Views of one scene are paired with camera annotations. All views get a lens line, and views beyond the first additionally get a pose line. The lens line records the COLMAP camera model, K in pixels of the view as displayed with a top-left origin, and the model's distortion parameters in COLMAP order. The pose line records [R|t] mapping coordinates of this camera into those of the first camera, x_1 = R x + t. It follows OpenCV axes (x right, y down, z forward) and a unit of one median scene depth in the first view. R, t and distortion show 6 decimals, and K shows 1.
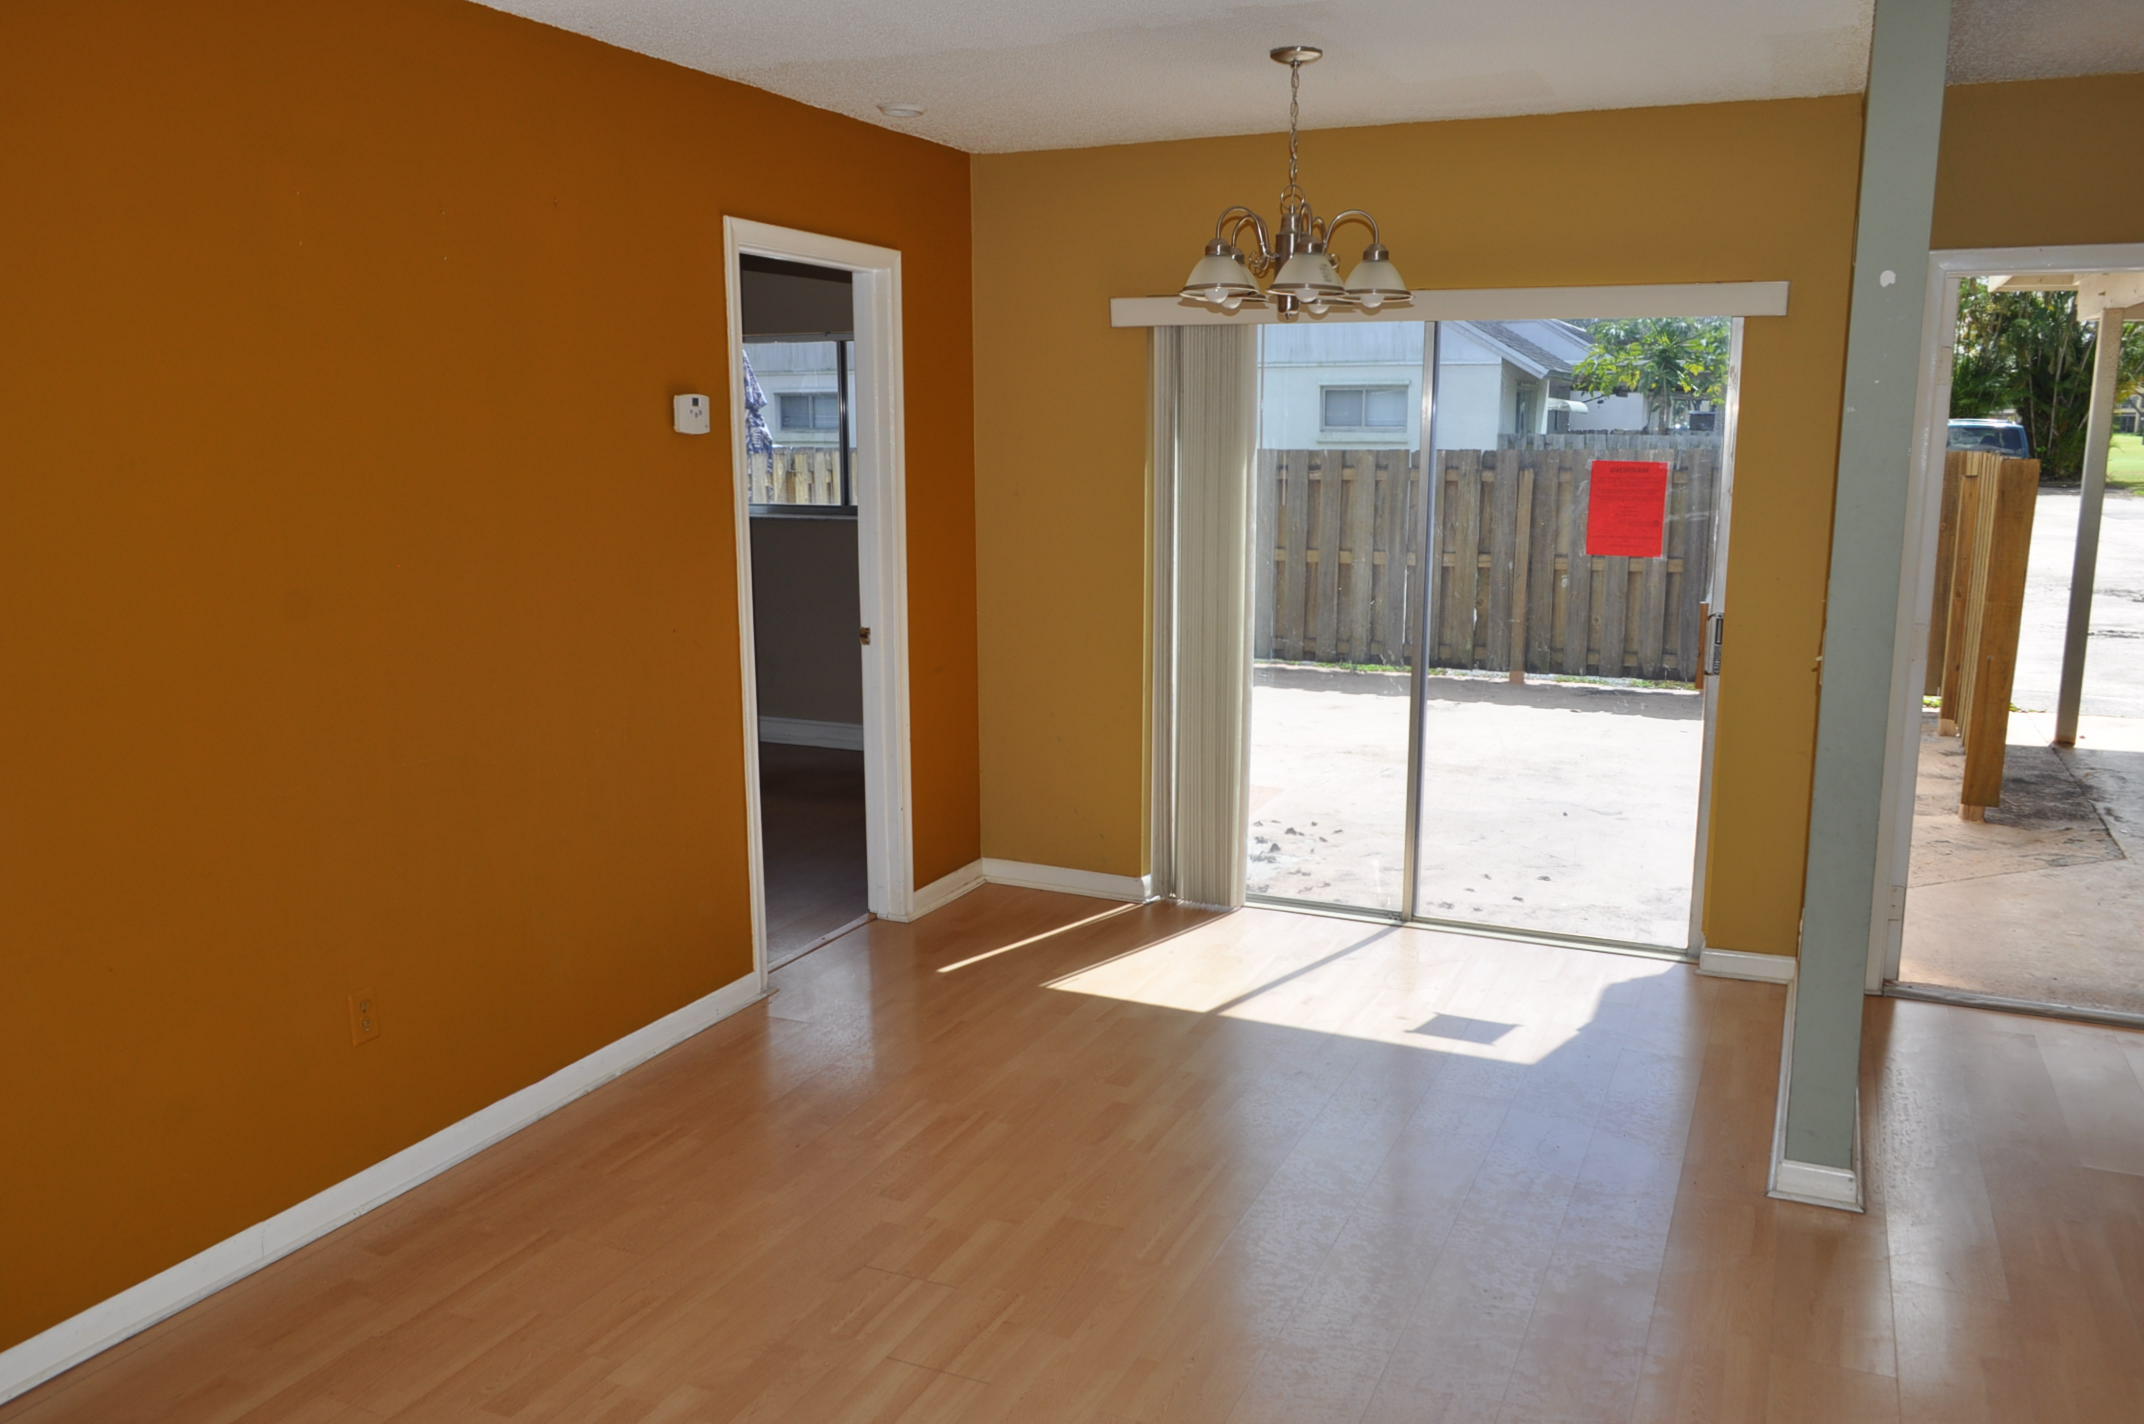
lens RADIAL K [[1639.4, 0, 1081.8], [0, 1639.4, 722.9], [0, 0, 1]] dist [-0.011040, 0.006972]
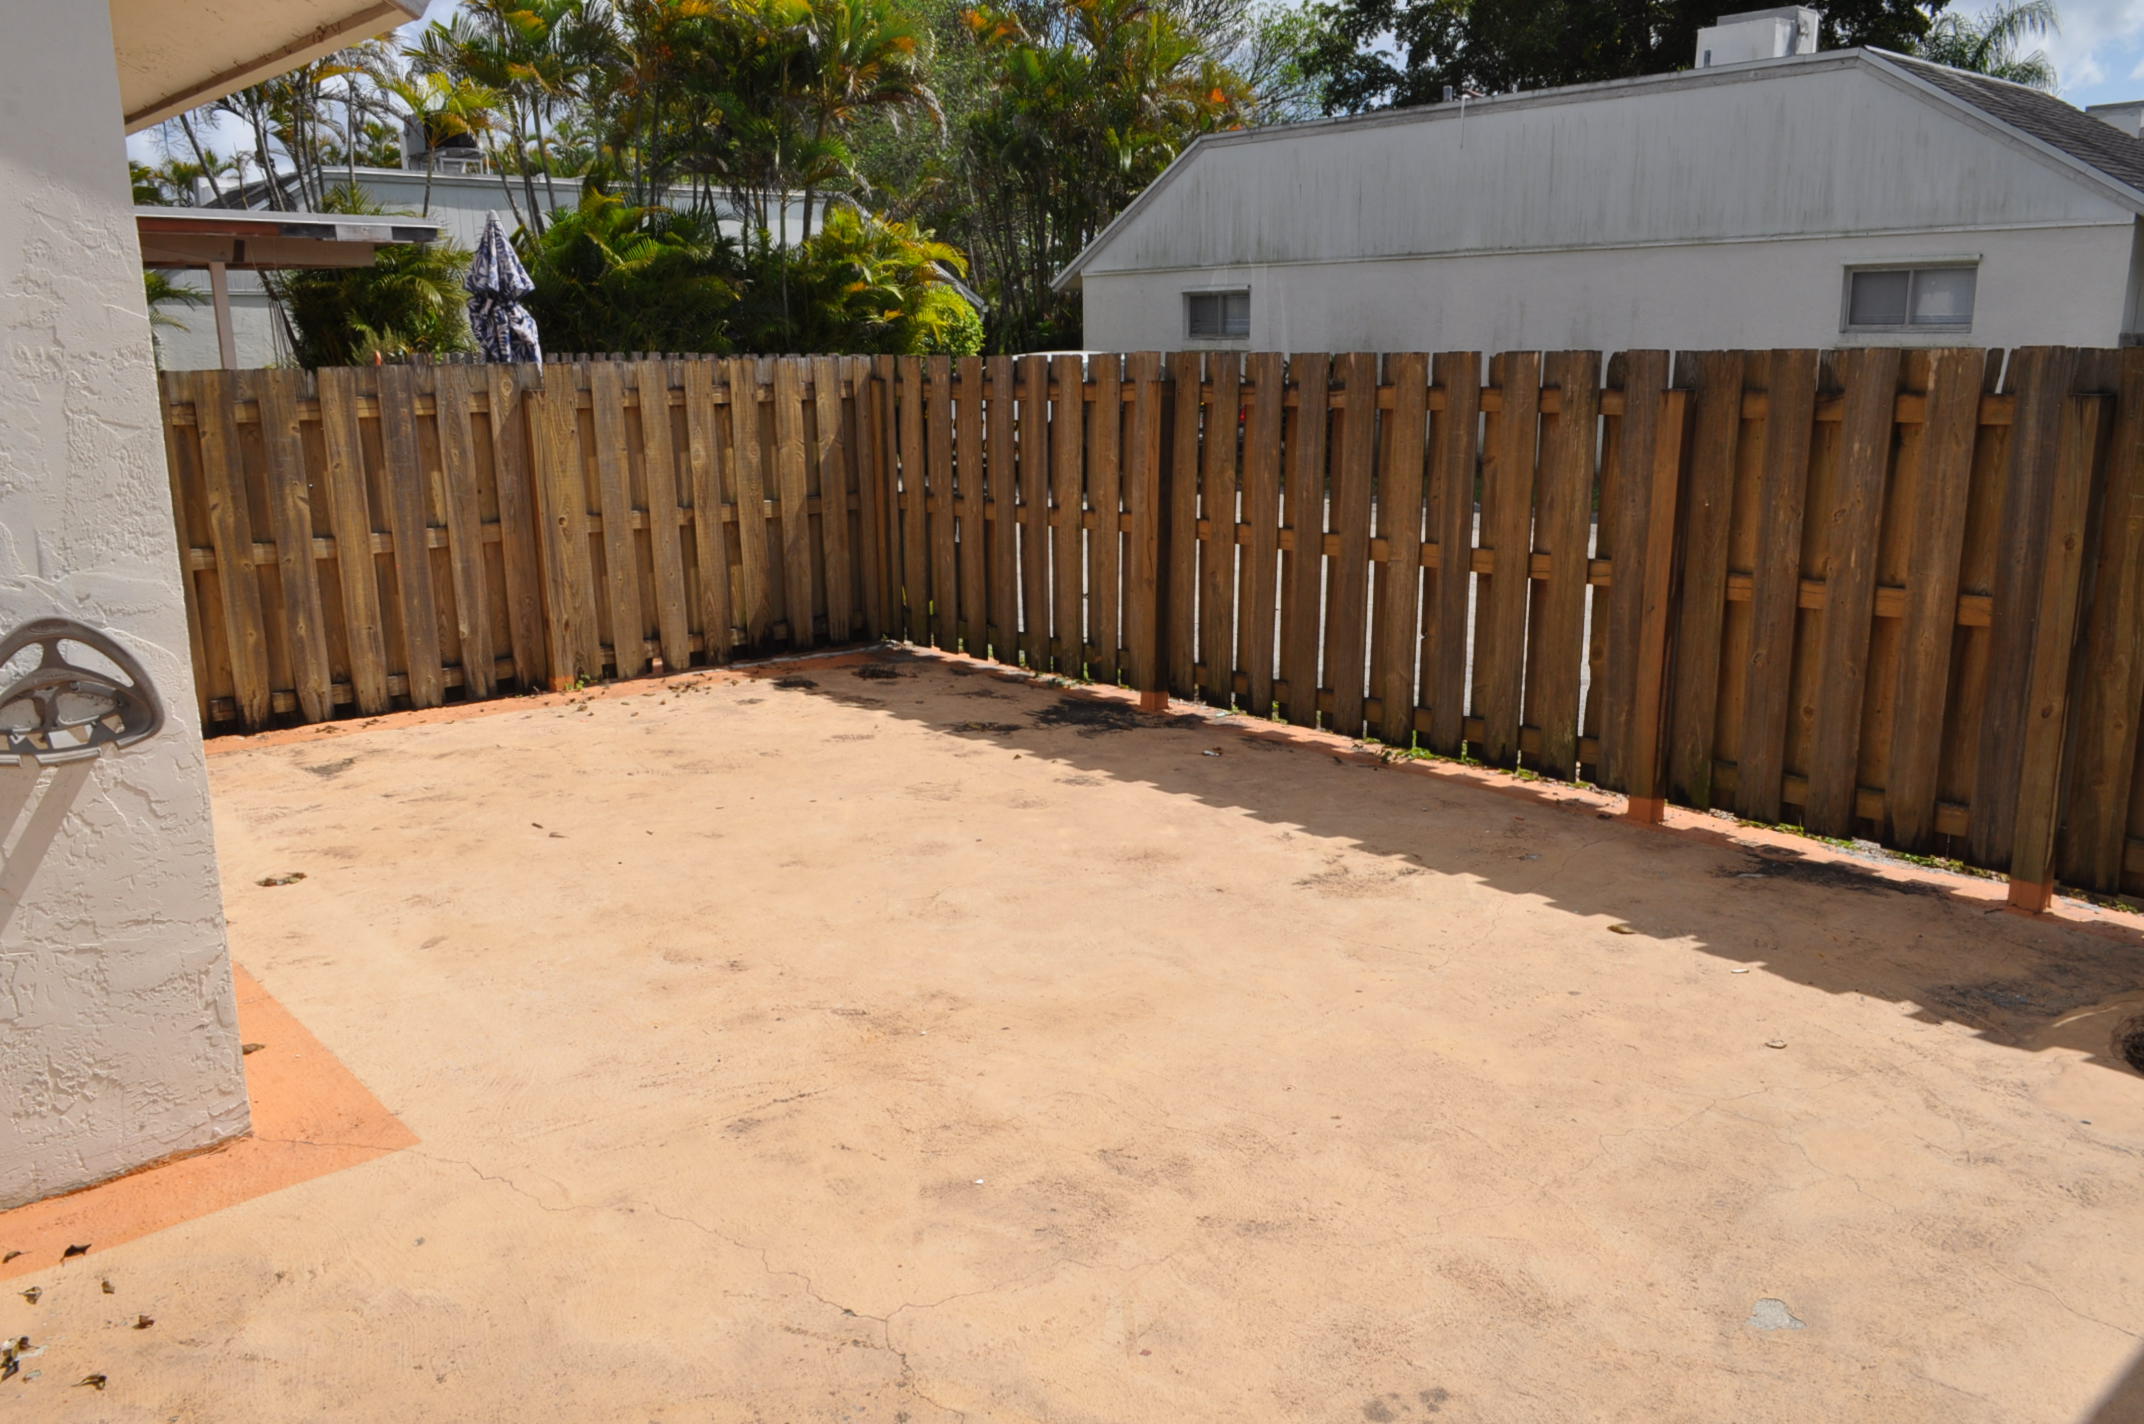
lens RADIAL K [[1639.4, 0, 1081.8], [0, 1639.4, 722.9], [0, 0, 1]] dist [-0.011040, 0.006972]
pose [[0.912680, 0.084913, -0.399755, 0.310170], [-0.064049, 0.995809, 0.065290, -0.076557], [0.403624, -0.033985, 0.914294, 0.476127]]
